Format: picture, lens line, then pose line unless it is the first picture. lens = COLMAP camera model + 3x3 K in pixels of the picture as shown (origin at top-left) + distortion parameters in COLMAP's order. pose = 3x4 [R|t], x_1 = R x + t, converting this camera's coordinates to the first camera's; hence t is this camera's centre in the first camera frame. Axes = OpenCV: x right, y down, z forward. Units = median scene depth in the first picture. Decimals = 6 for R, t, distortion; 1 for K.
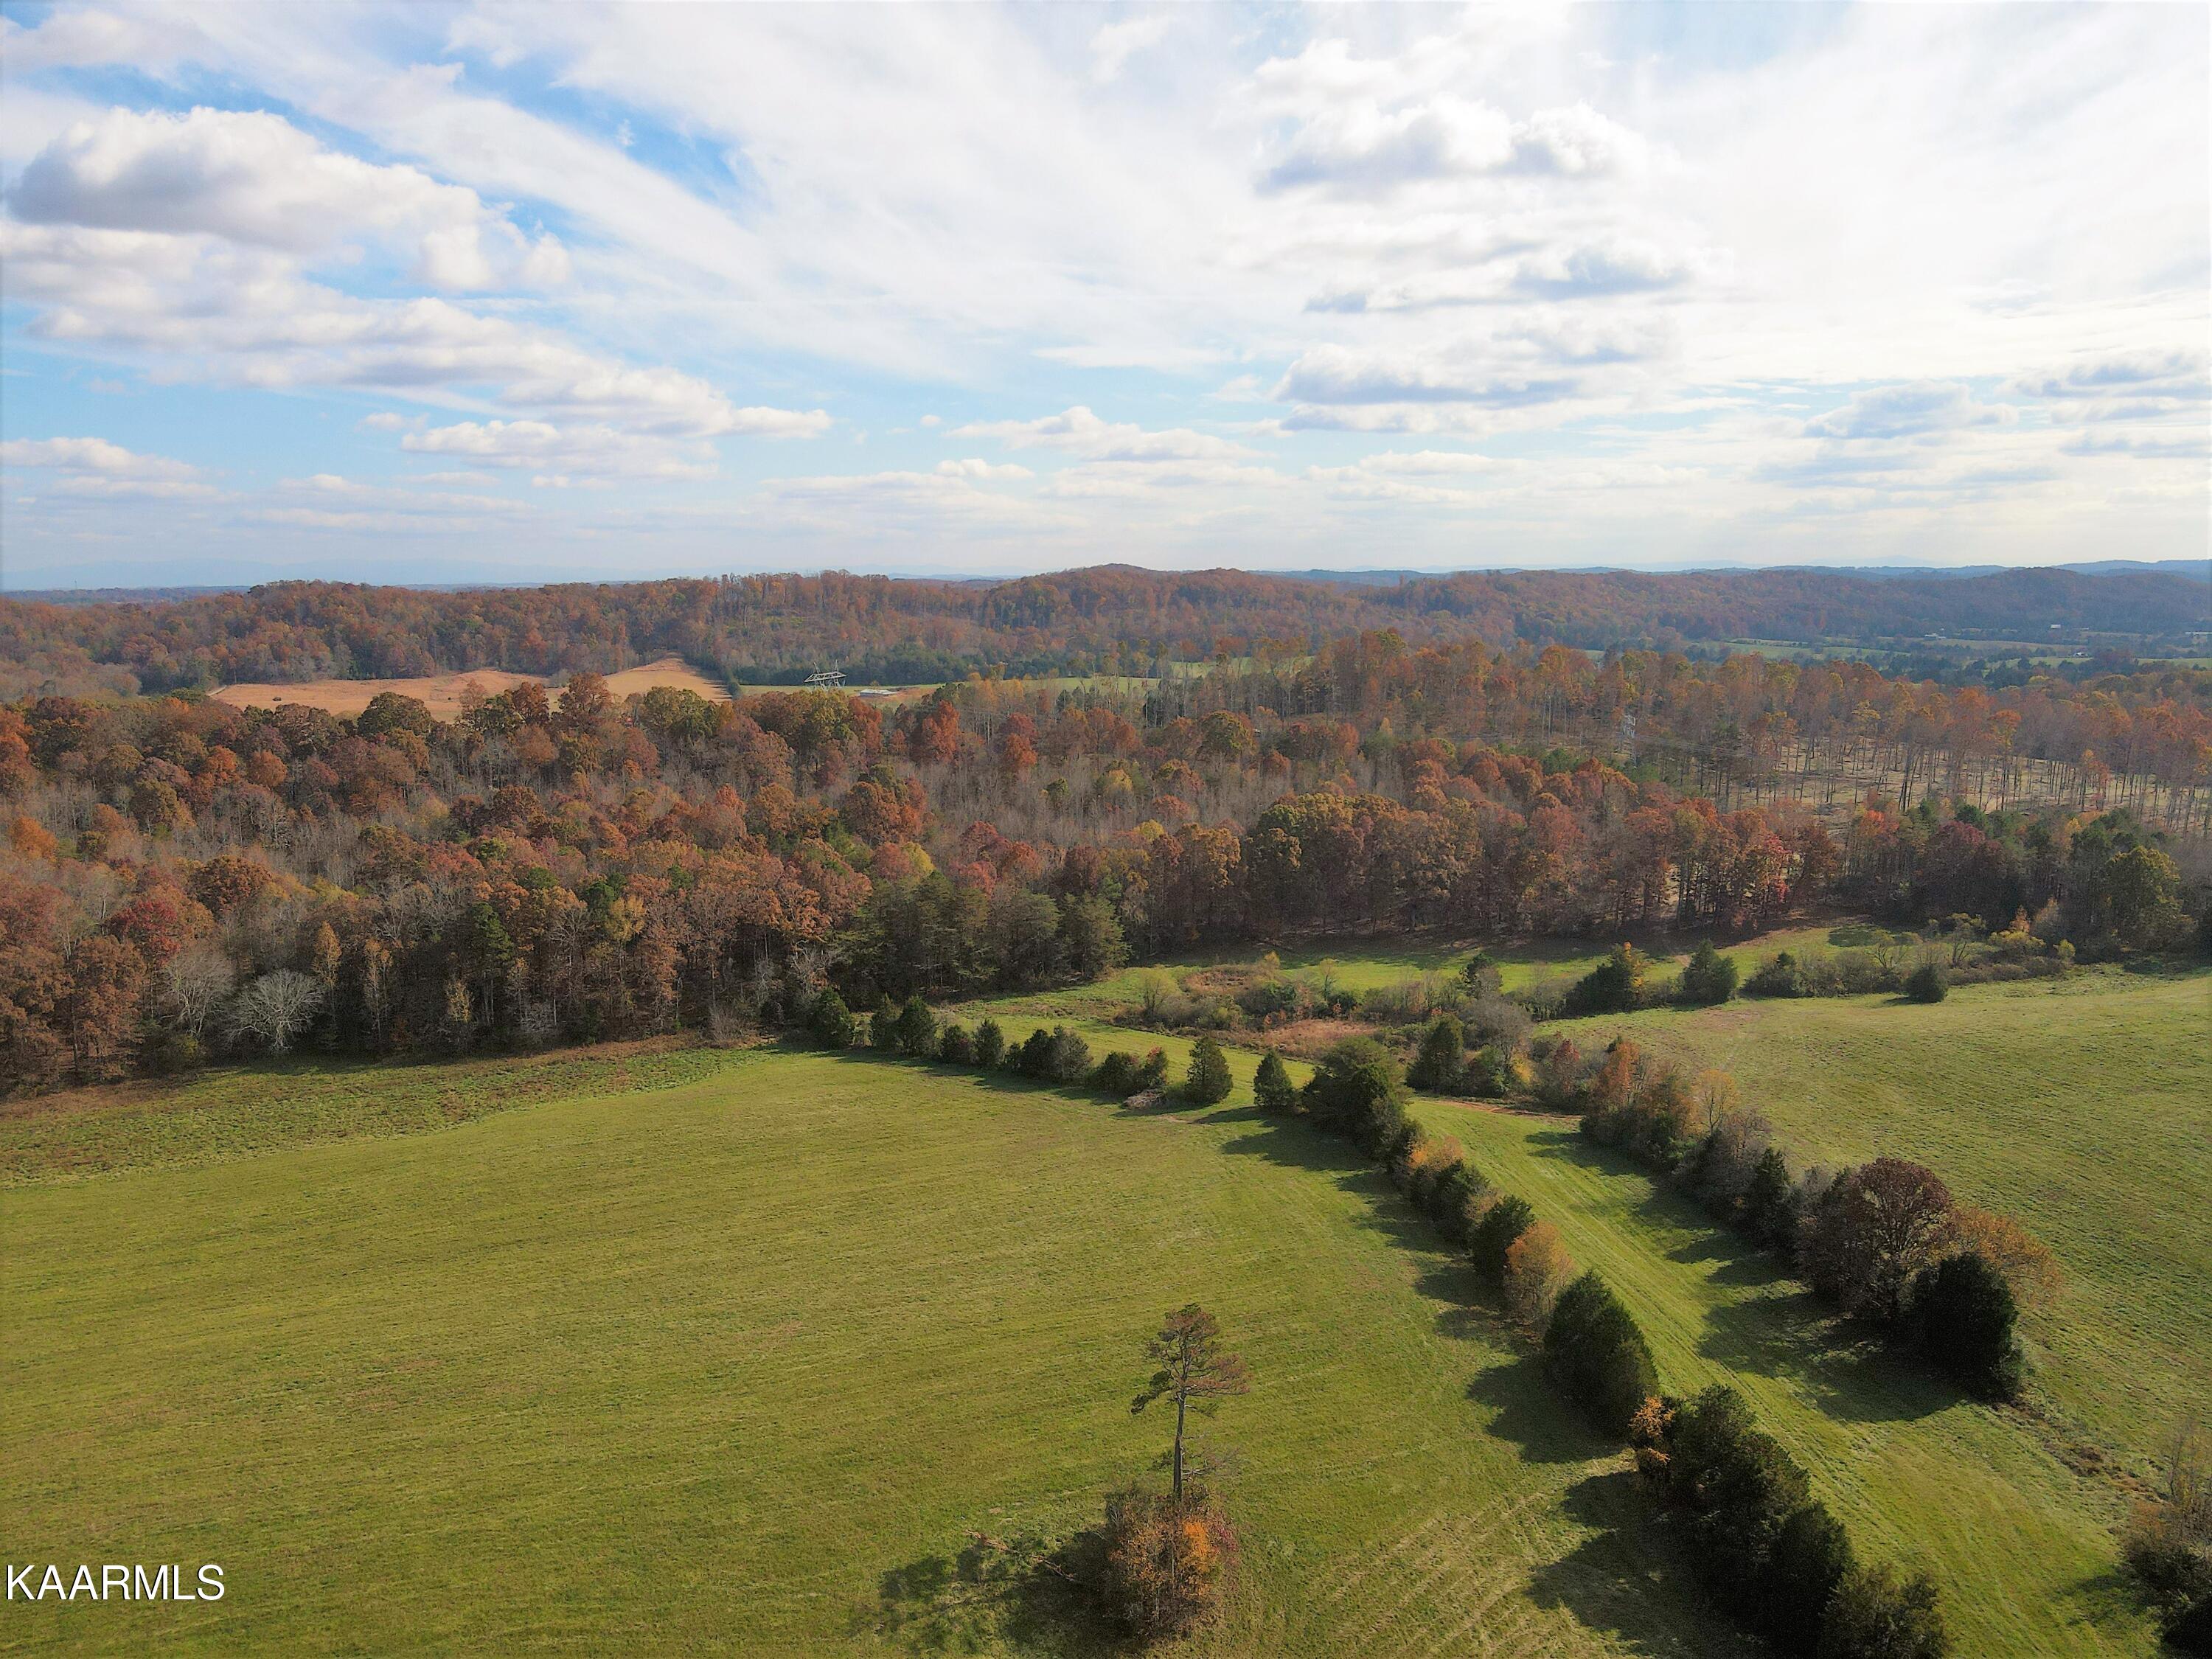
lens RADIAL K [[1634.2, 0, 1106.0], [0, 1634.2, 829.5], [0, 0, 1]] dist [-0.008036, 0.040778]
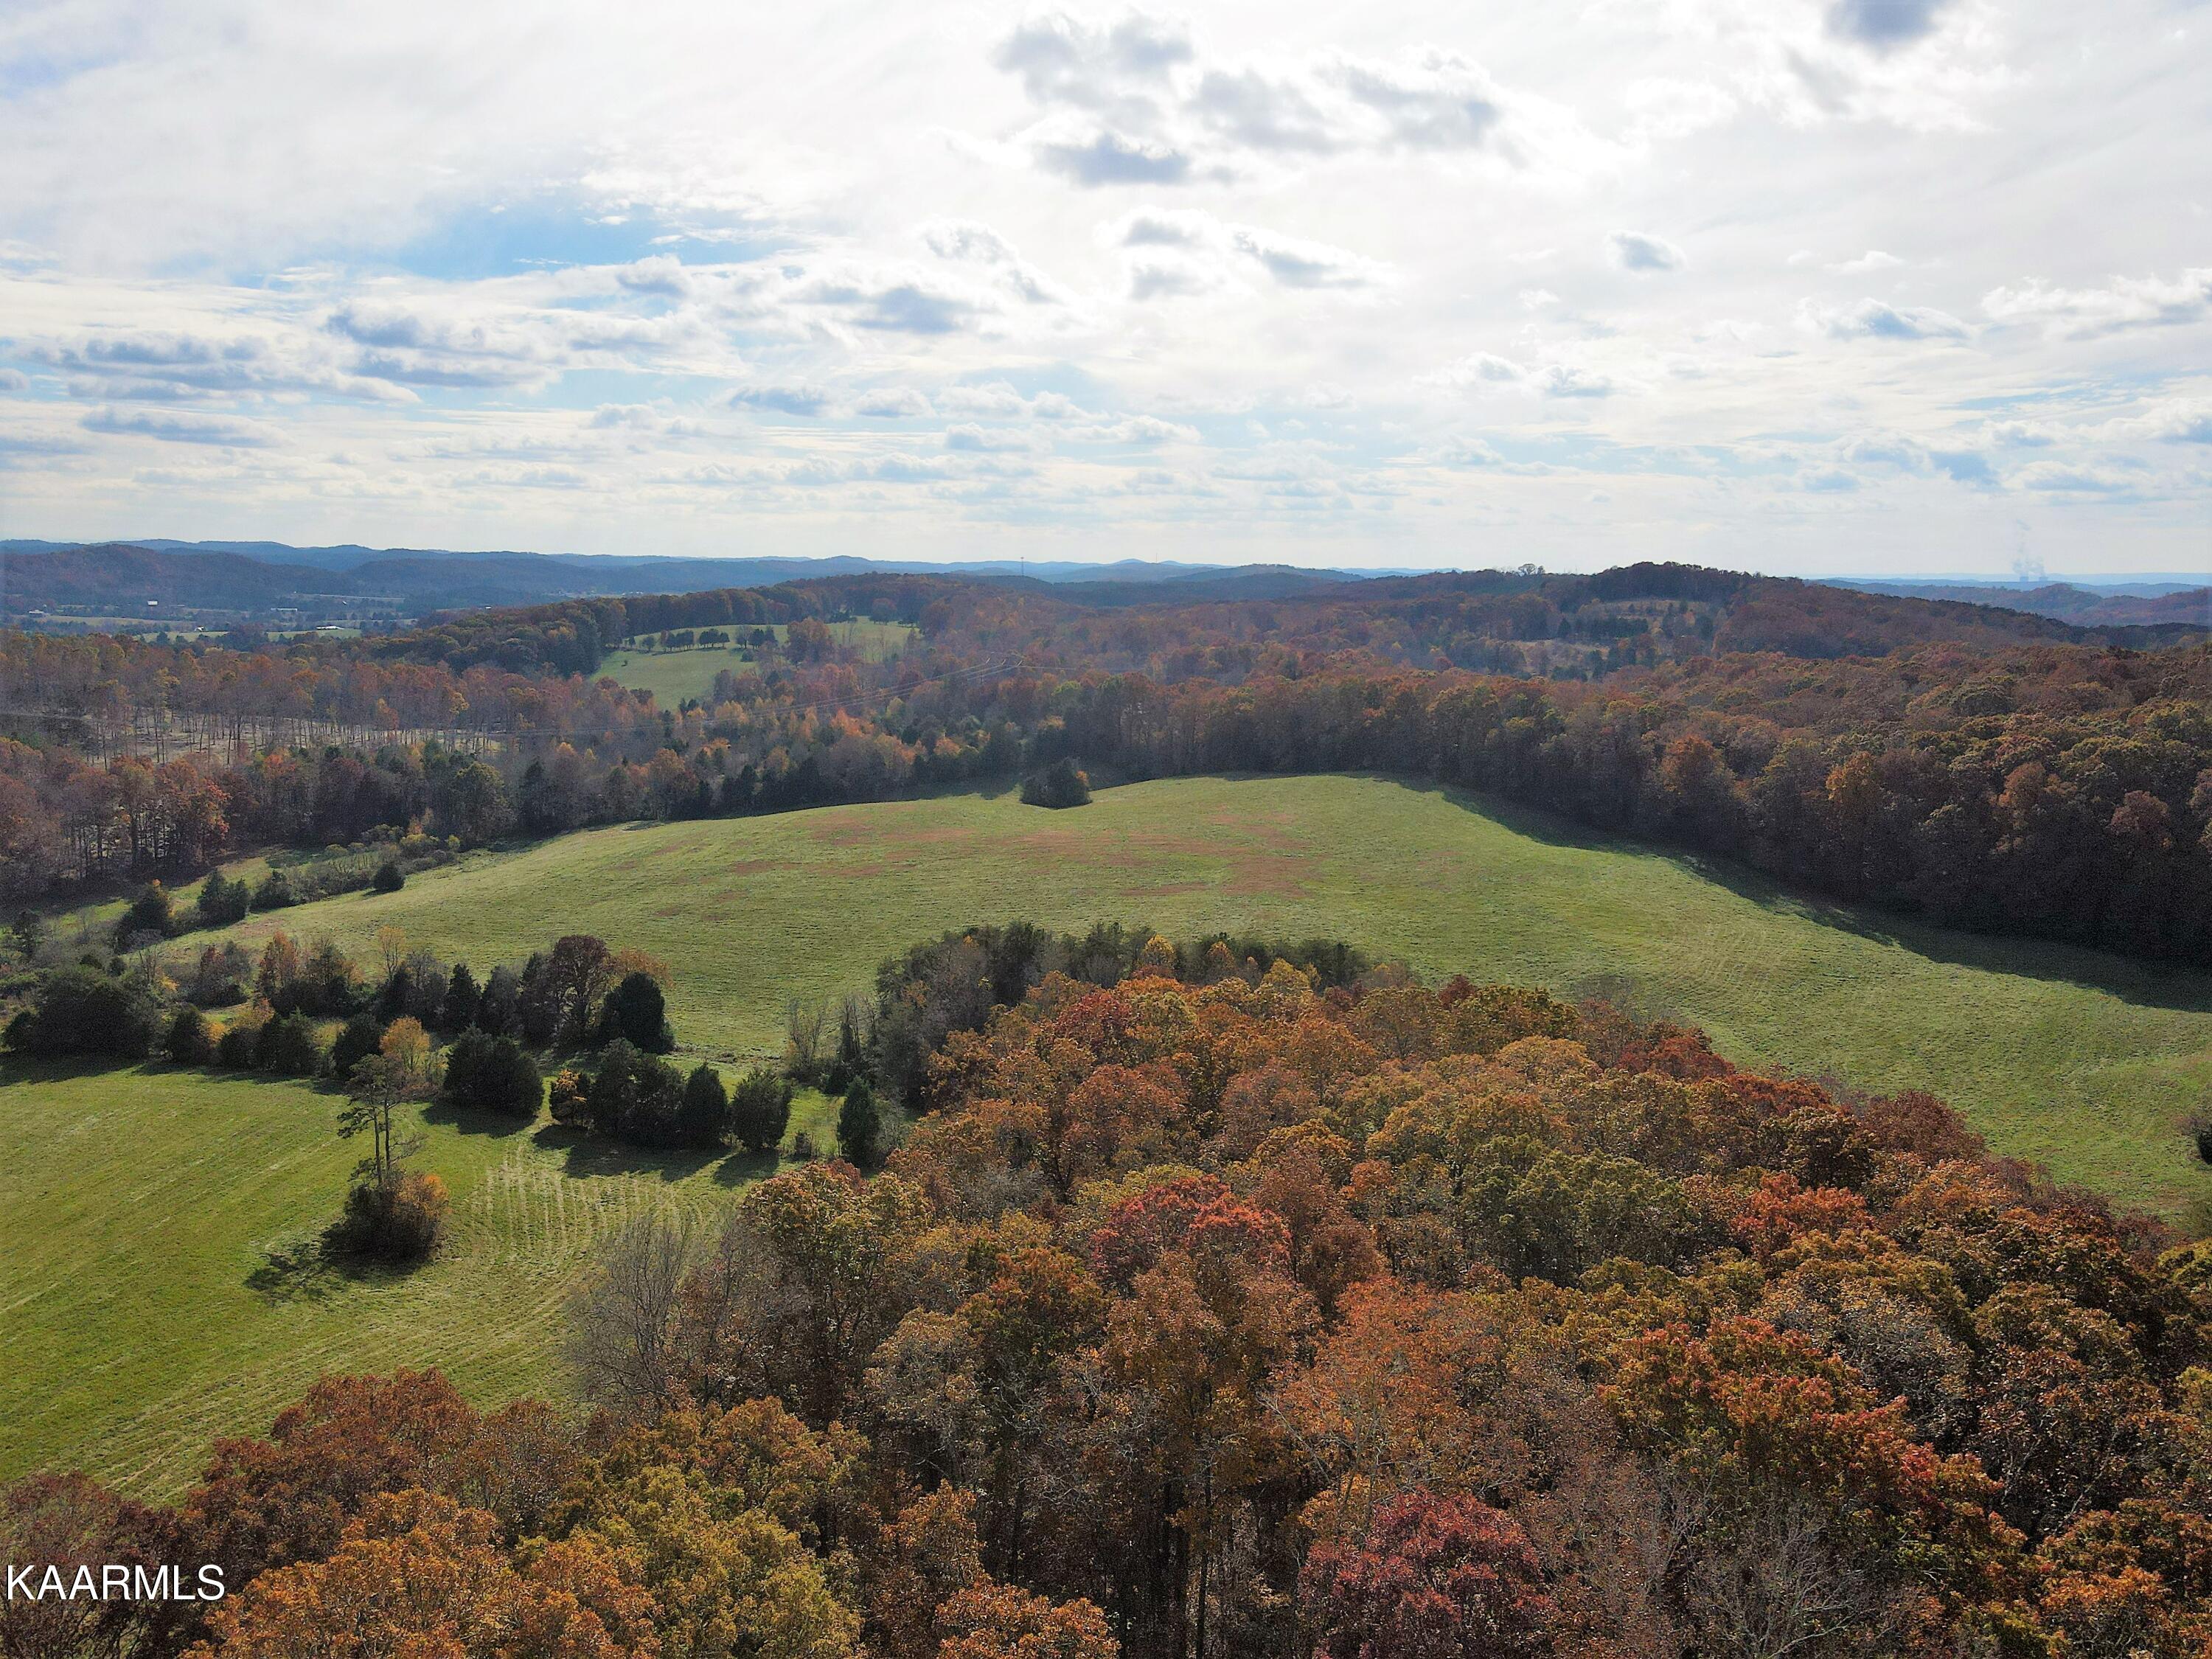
lens RADIAL K [[1634.2, 0, 1106.0], [0, 1634.2, 829.5], [0, 0, 1]] dist [-0.008036, 0.040778]
pose [[0.485177, -0.128404, 0.864937, -0.309862], [0.117041, 0.989795, 0.081287, 0.019441], [-0.866548, 0.061794, 0.495254, -0.107306]]
